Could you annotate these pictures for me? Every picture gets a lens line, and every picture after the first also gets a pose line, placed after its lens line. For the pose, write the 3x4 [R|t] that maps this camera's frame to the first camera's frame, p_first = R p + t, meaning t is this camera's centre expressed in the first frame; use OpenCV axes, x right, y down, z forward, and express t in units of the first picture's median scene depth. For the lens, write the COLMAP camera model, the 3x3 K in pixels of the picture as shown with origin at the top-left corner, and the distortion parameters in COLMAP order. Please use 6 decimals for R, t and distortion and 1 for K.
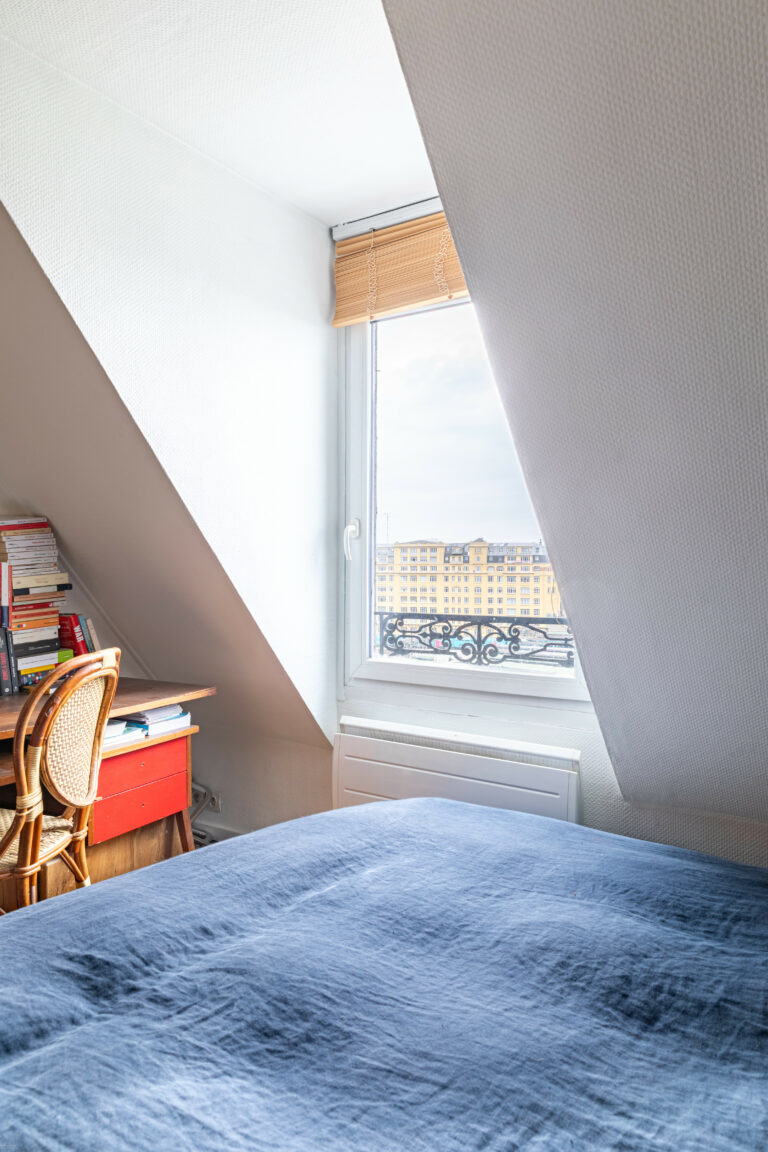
lens RADIAL K [[772.9, 0, 383.7], [0, 772.9, 573.3], [0, 0, 1]] dist [0.001959, 0.000171]
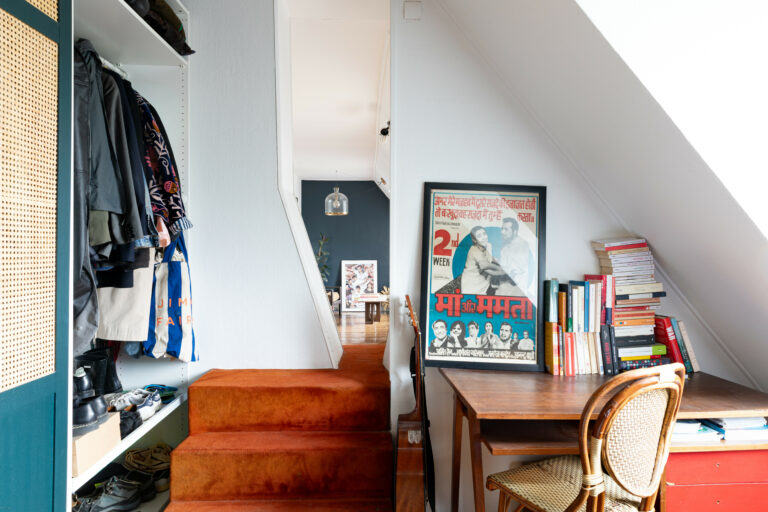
lens RADIAL K [[515.3, 0, 383.9], [0, 515.3, 256.9], [0, 0, 1]] dist [0.001959, 0.000171]
pose [[0.563984, 0.013946, -0.825668, 0.022231], [-0.013370, 0.999881, 0.007756, -0.046046], [0.825677, 0.006664, 0.564103, 0.177871]]
